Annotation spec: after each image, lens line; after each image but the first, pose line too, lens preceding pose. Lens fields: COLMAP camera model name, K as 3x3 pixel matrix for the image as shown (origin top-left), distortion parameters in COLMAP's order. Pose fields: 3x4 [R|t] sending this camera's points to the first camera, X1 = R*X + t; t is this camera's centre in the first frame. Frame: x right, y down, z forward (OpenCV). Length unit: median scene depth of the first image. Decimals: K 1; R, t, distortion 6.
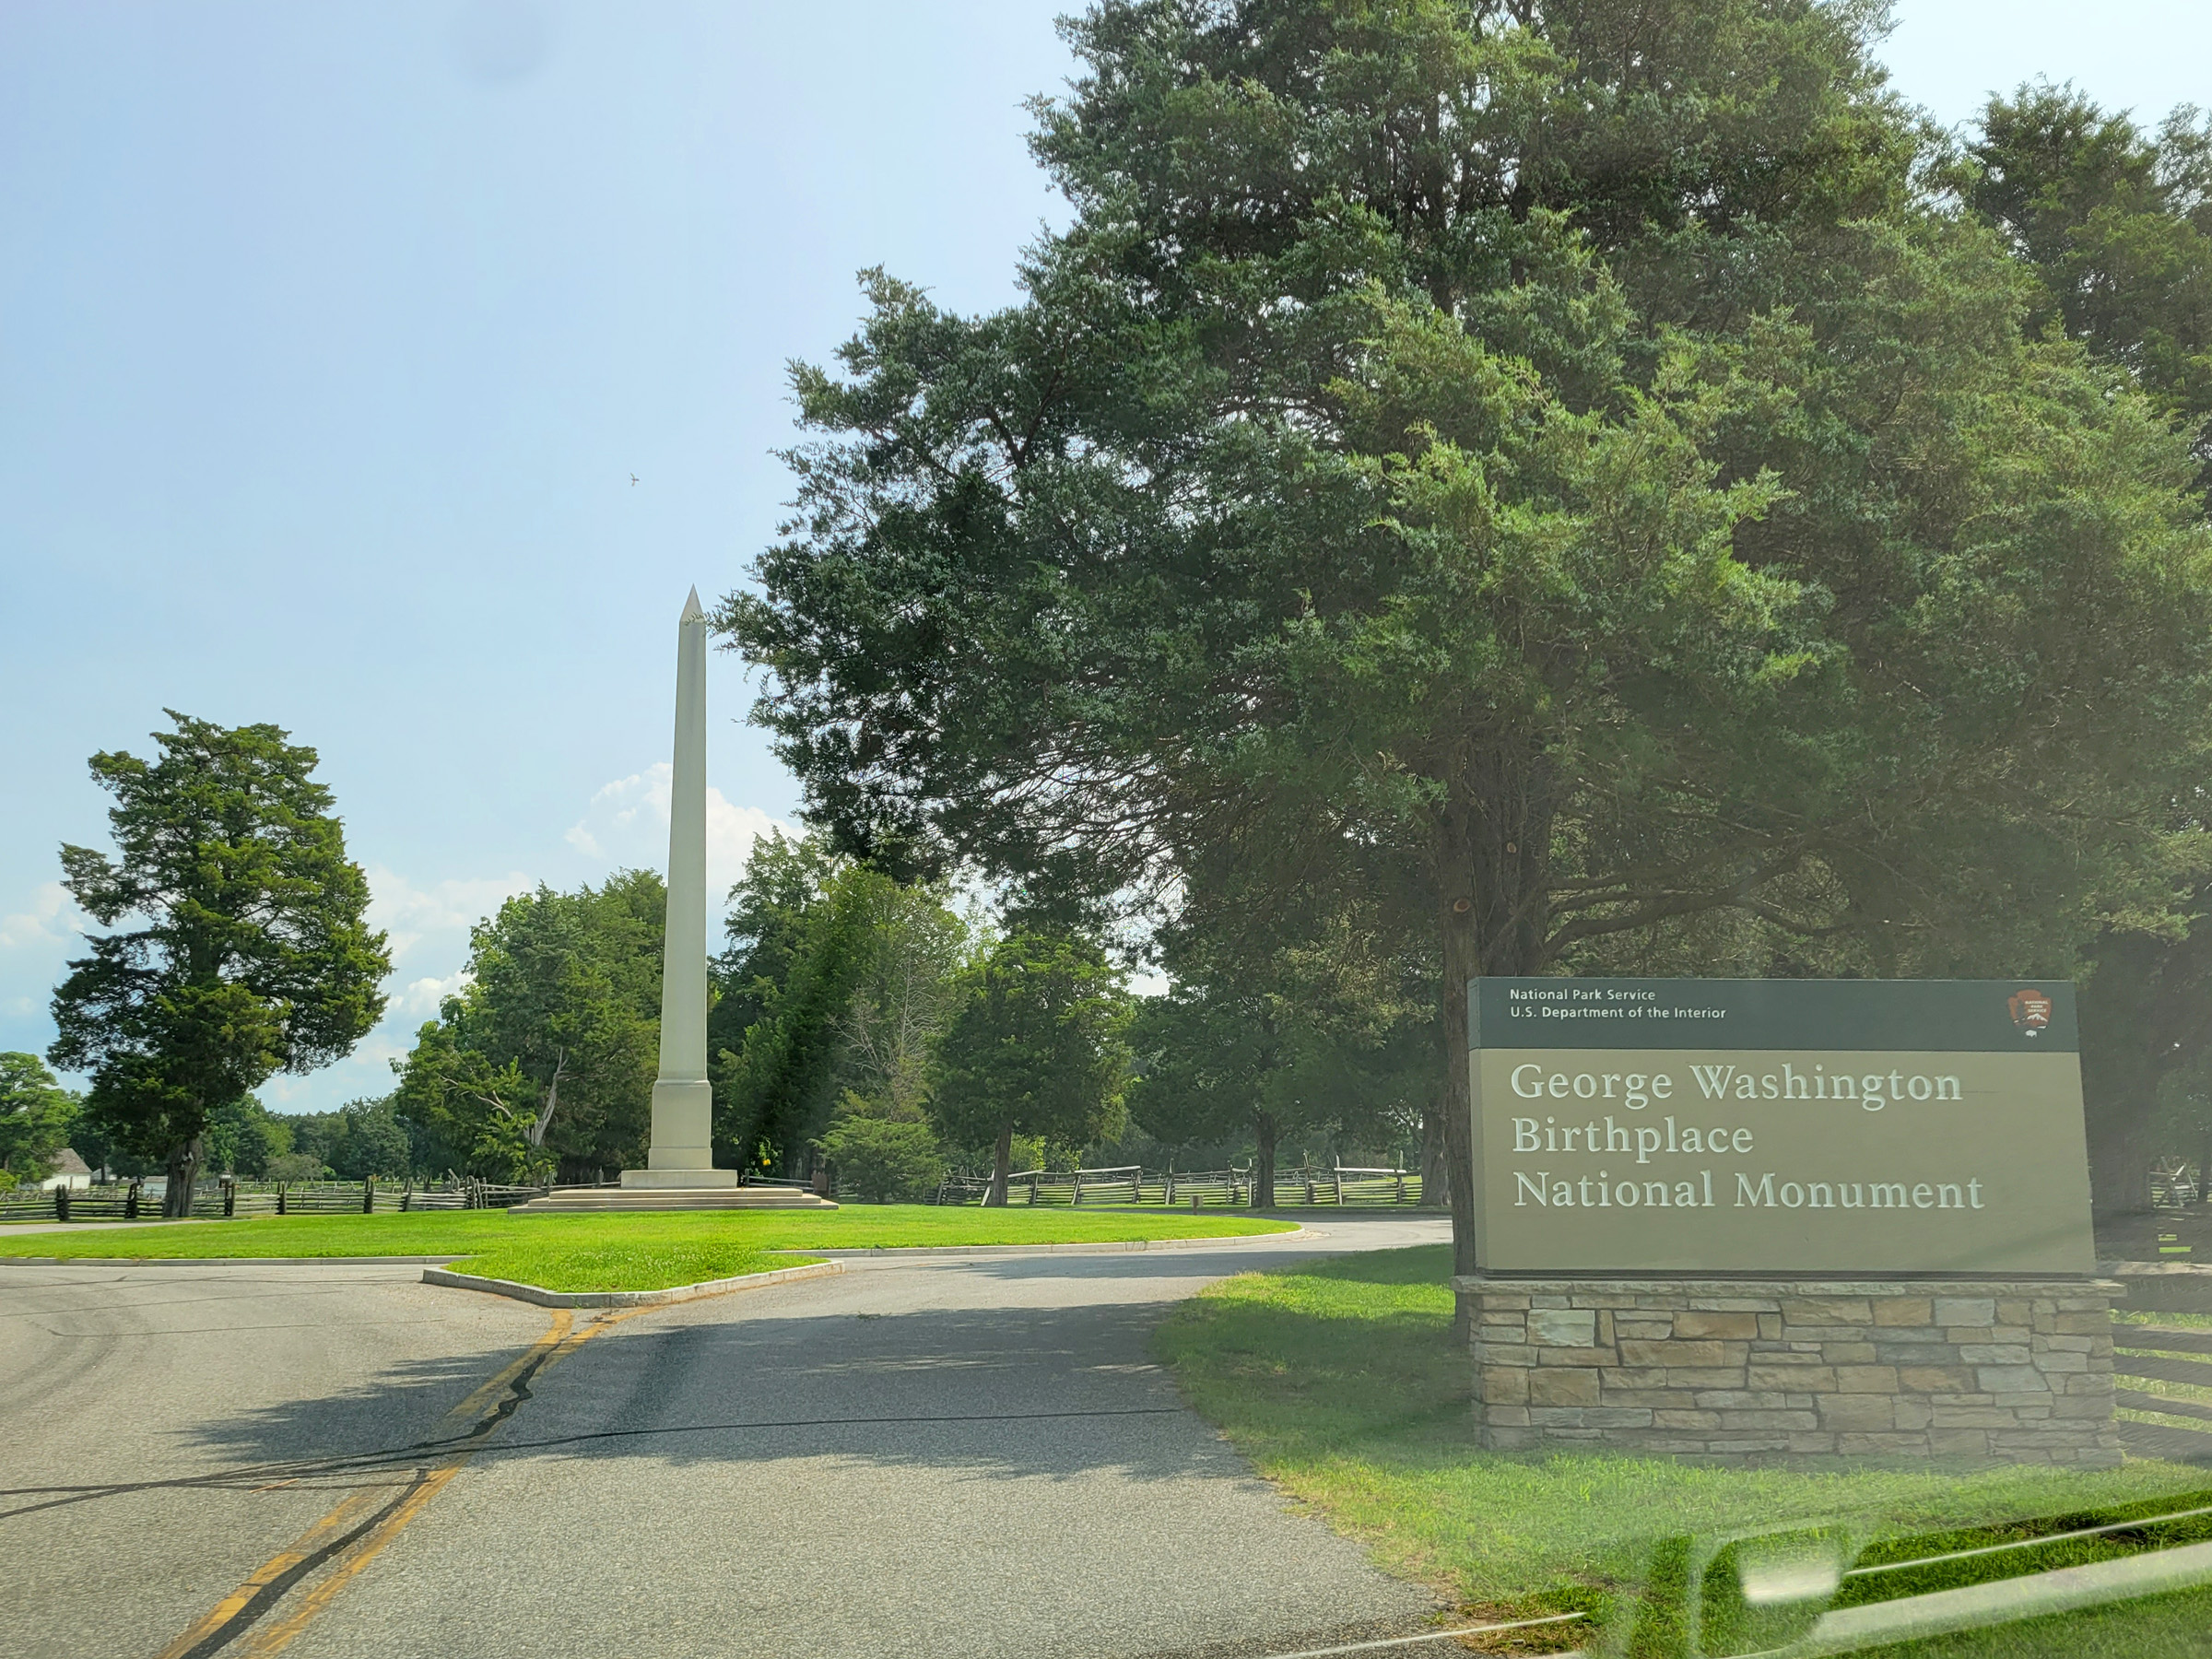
lens RADIAL K [[1919.9, 0, 1106.0], [0, 1919.9, 829.5], [0, 0, 1]] dist [0.000742, 0.085147]
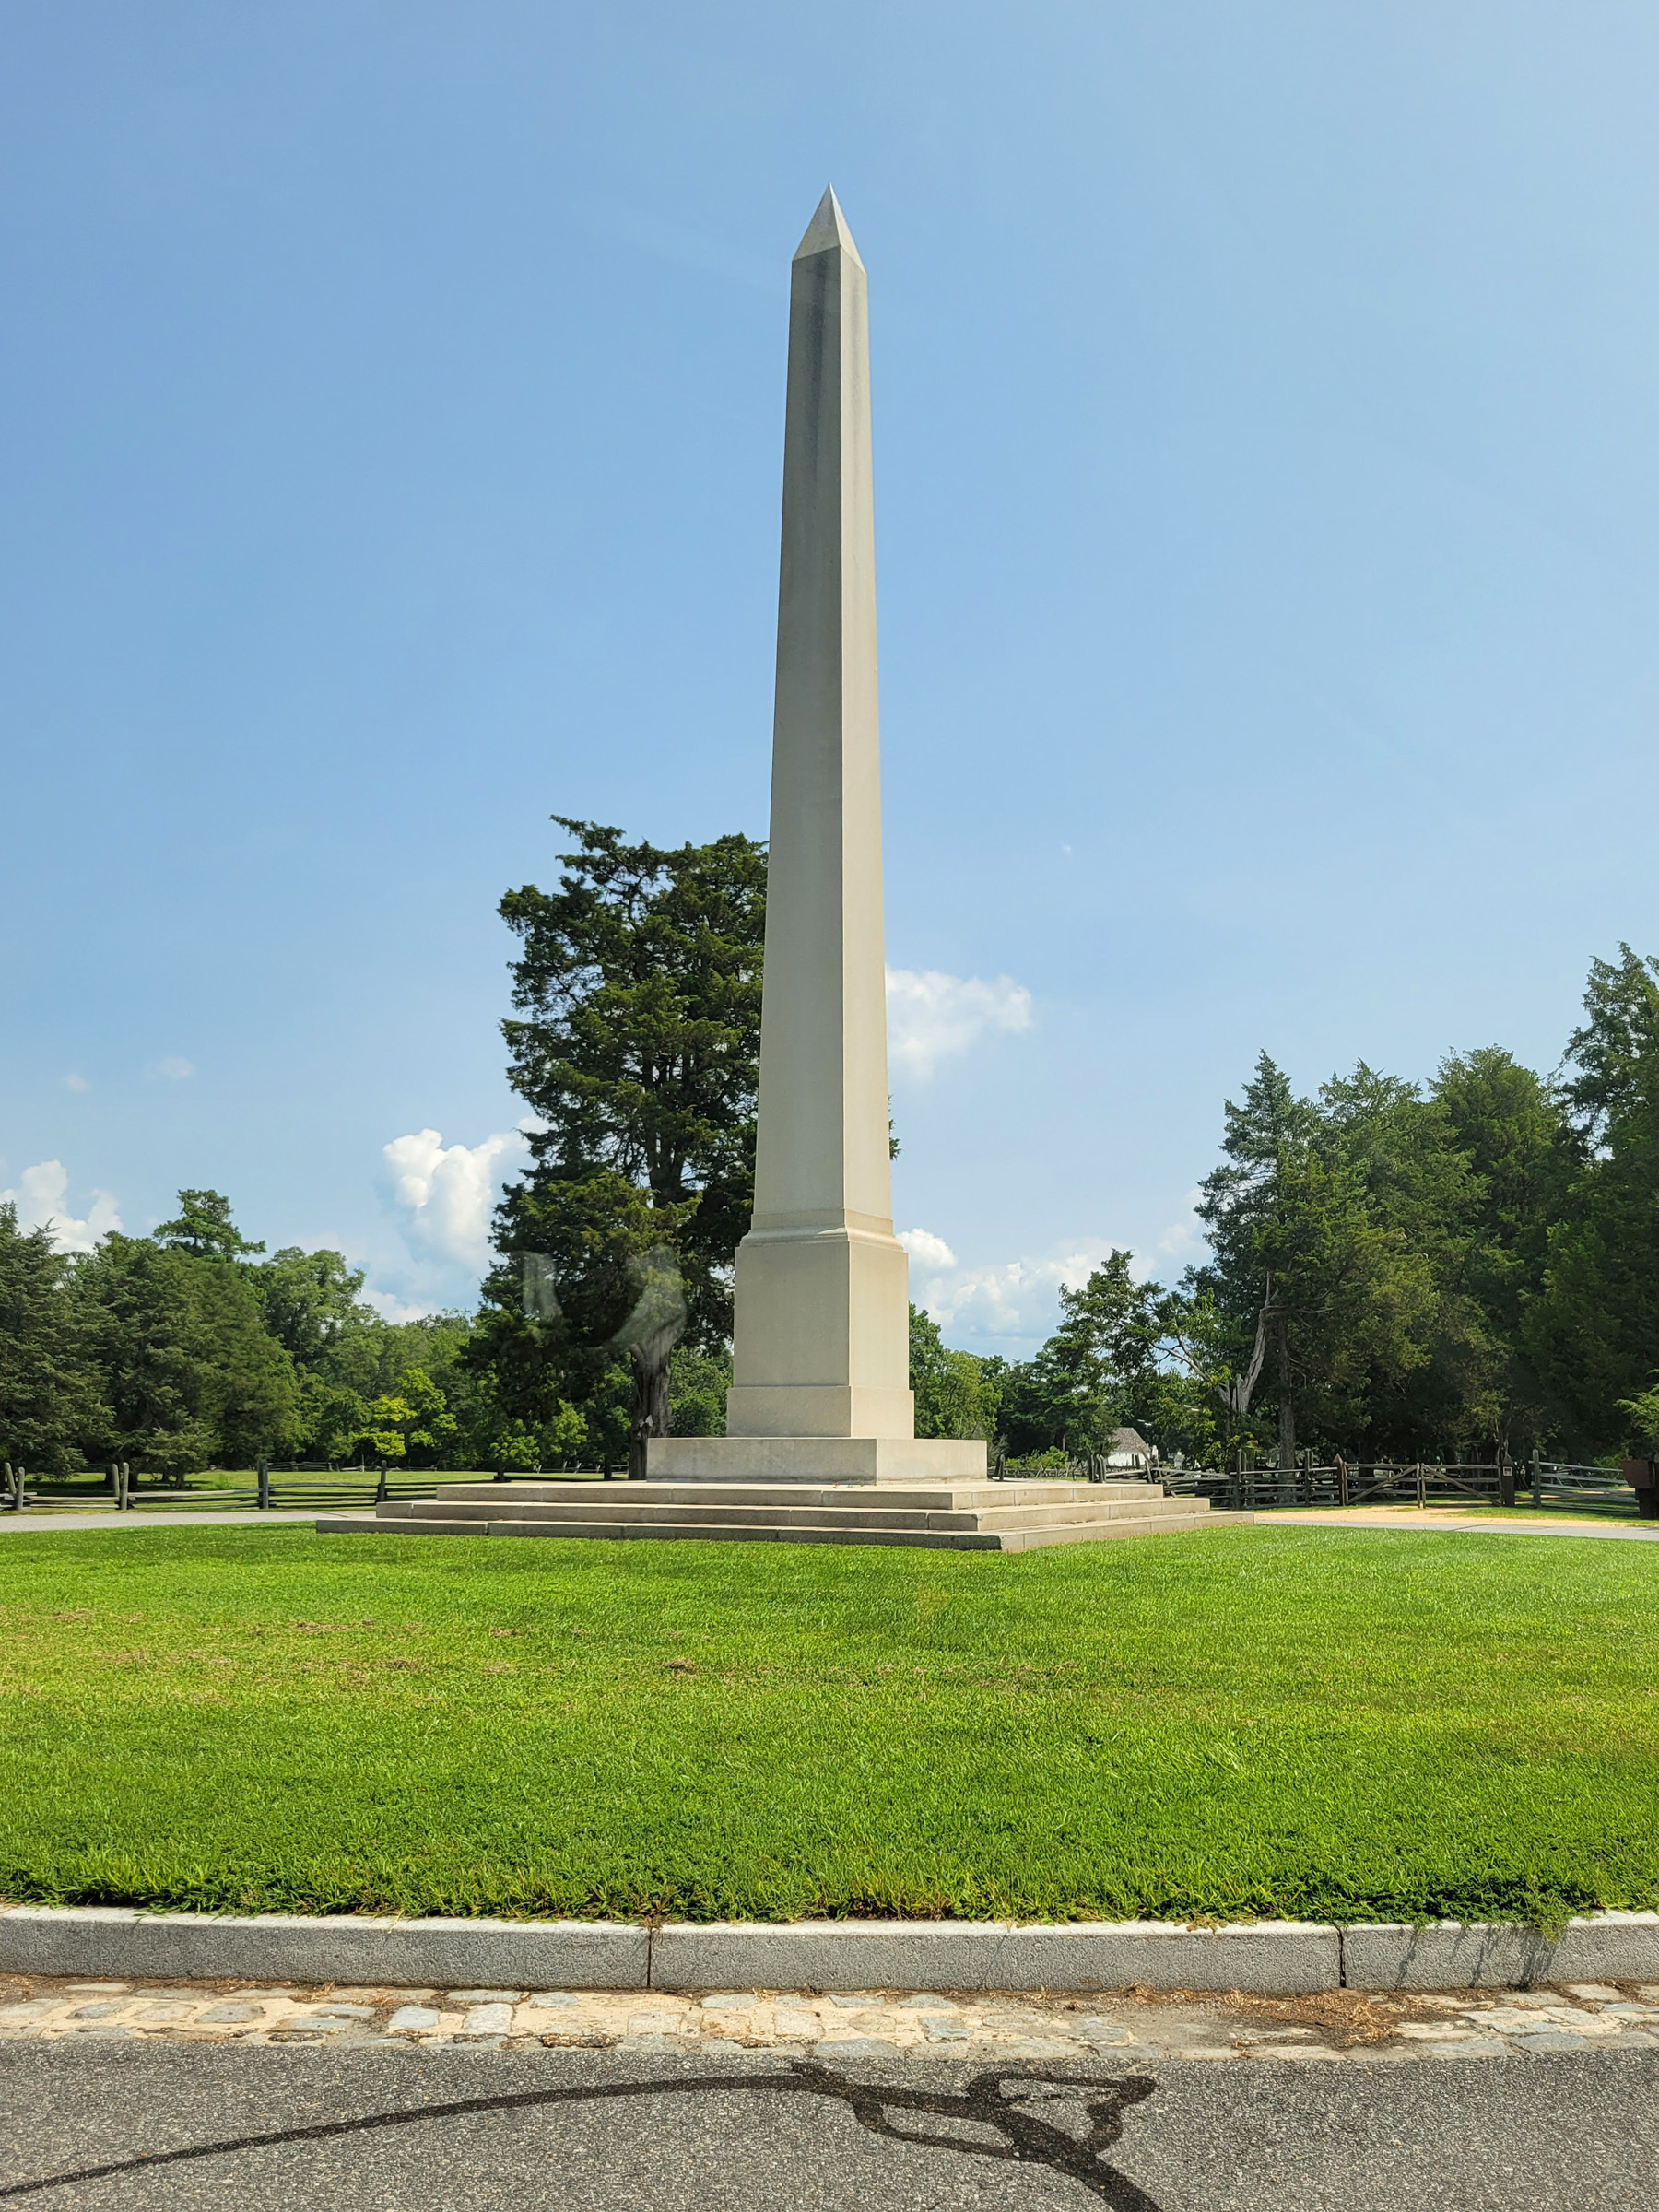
lens RADIAL K [[1919.9, 0, 829.5], [0, 1919.9, 1106.0], [0, 0, 1]] dist [0.000742, 0.085147]
pose [[0.776010, -0.103560, -0.622161, 0.251765], [0.100820, 0.994111, -0.039720, 0.525916], [0.622610, -0.031903, 0.781881, 2.905894]]
